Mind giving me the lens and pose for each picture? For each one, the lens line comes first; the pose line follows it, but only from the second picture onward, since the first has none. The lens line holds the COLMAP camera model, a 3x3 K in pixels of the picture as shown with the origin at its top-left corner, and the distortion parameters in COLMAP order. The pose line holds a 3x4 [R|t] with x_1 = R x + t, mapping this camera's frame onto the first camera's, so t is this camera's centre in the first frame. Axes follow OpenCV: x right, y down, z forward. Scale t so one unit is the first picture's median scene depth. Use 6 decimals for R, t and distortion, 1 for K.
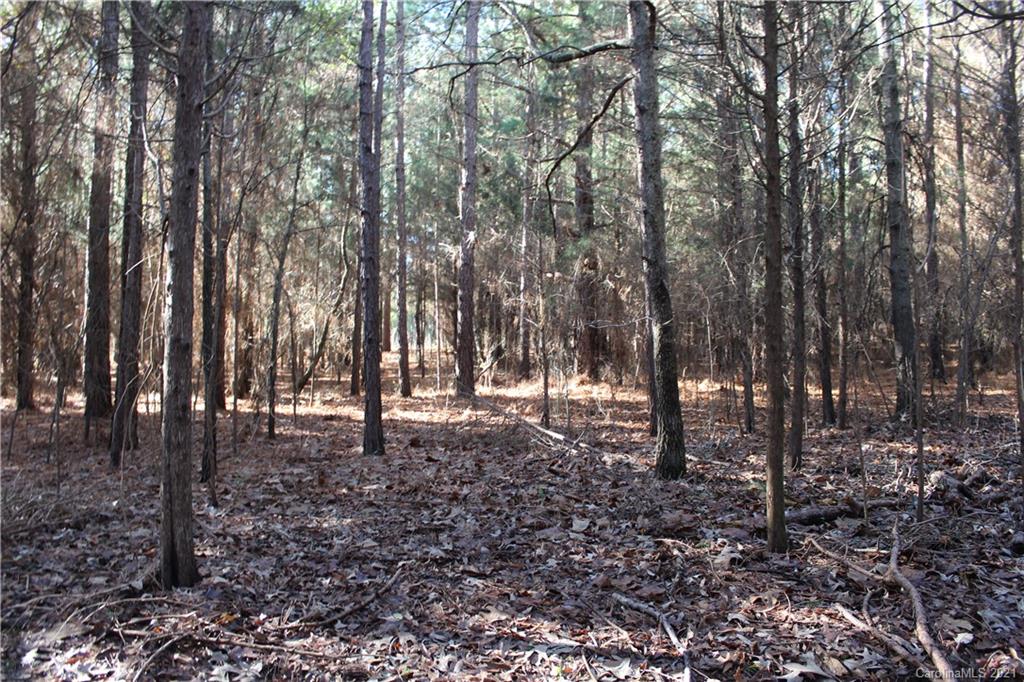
lens RADIAL K [[855.7, 0, 512.0], [0, 855.7, 341.0], [0, 0, 1]] dist [-0.000665, -0.000121]
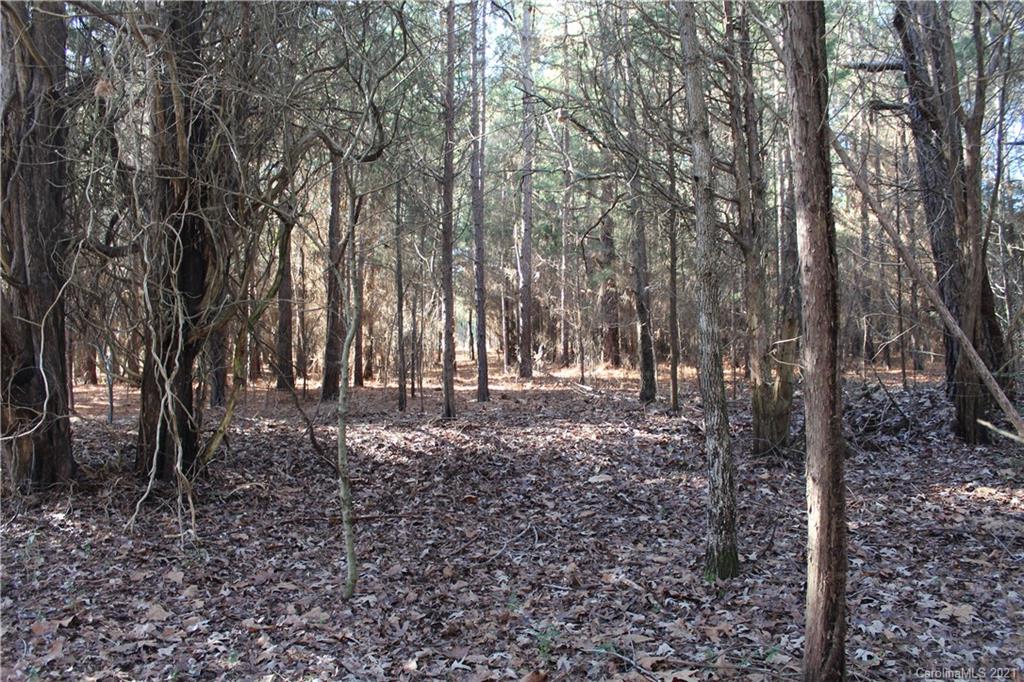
lens RADIAL K [[855.7, 0, 512.0], [0, 855.7, 341.0], [0, 0, 1]] dist [-0.000665, -0.000121]
pose [[0.999214, -0.008847, -0.038632, -0.020115], [0.008577, 0.999938, -0.007159, 0.013212], [0.038693, 0.006822, 0.999228, -0.425822]]
